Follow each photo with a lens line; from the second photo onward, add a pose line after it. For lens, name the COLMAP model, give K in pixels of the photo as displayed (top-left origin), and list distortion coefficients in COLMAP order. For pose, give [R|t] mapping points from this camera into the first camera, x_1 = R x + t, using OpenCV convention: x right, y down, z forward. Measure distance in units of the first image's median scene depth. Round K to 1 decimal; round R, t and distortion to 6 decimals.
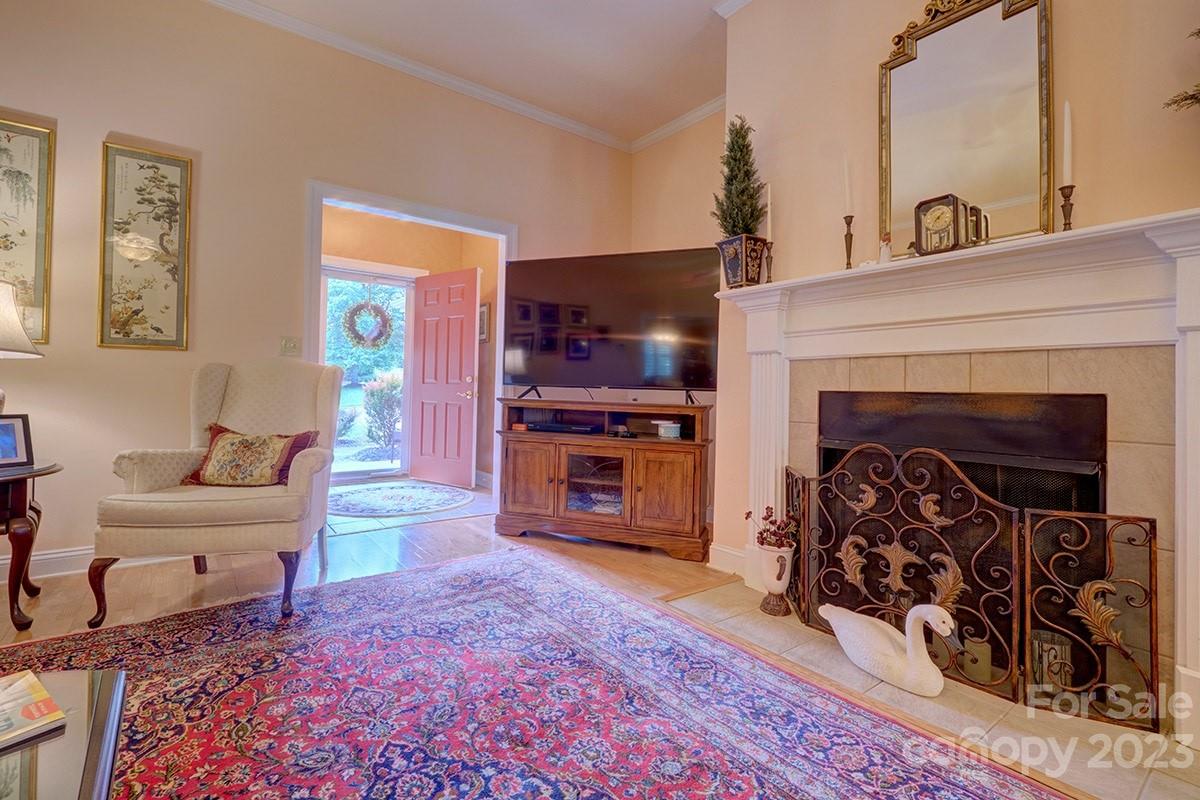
lens RADIAL K [[528.6, 0, 584.0], [0, 528.6, 382.1], [0, 0, 1]] dist [-0.002568, -0.000344]
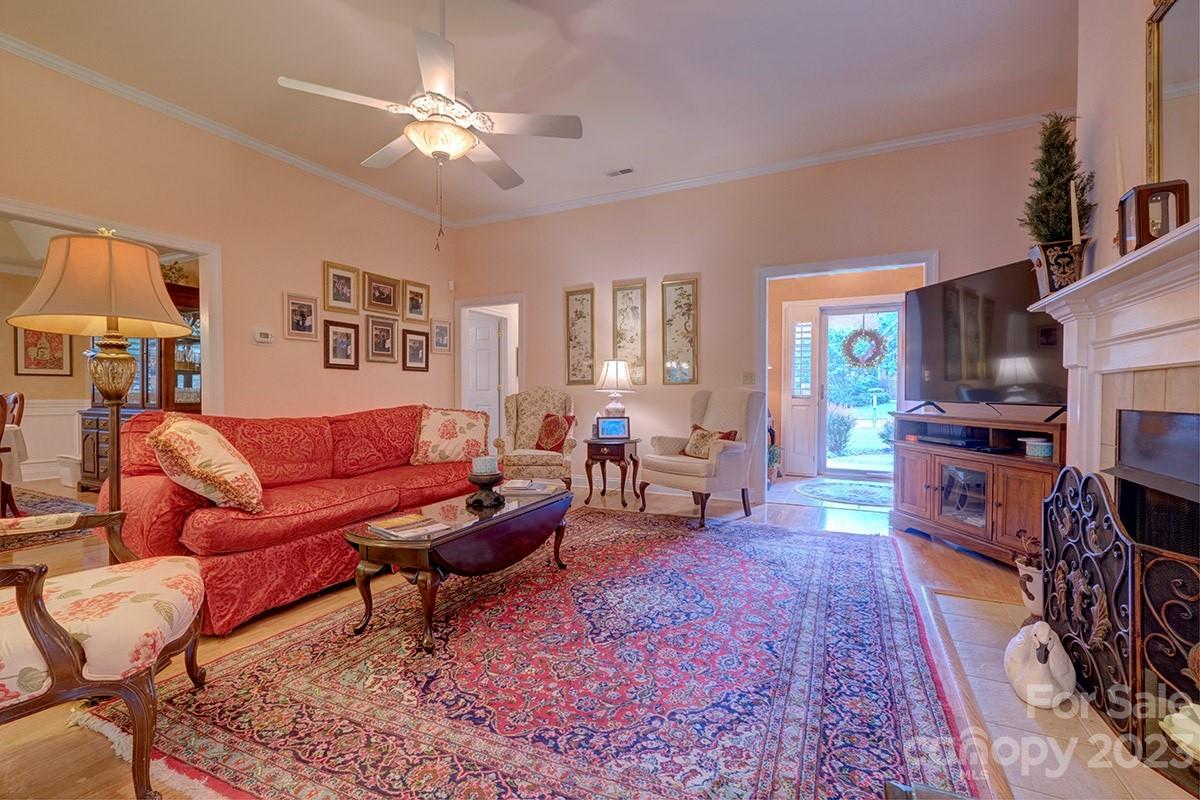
lens RADIAL K [[528.6, 0, 607.0], [0, 528.6, 396.4], [0, 0, 1]] dist [-0.002568, -0.000344]
pose [[0.470926, -0.012788, -0.882080, 0.819612], [0.021855, 0.999757, -0.002826, -0.020943], [0.881902, -0.017947, 0.471092, -0.153500]]
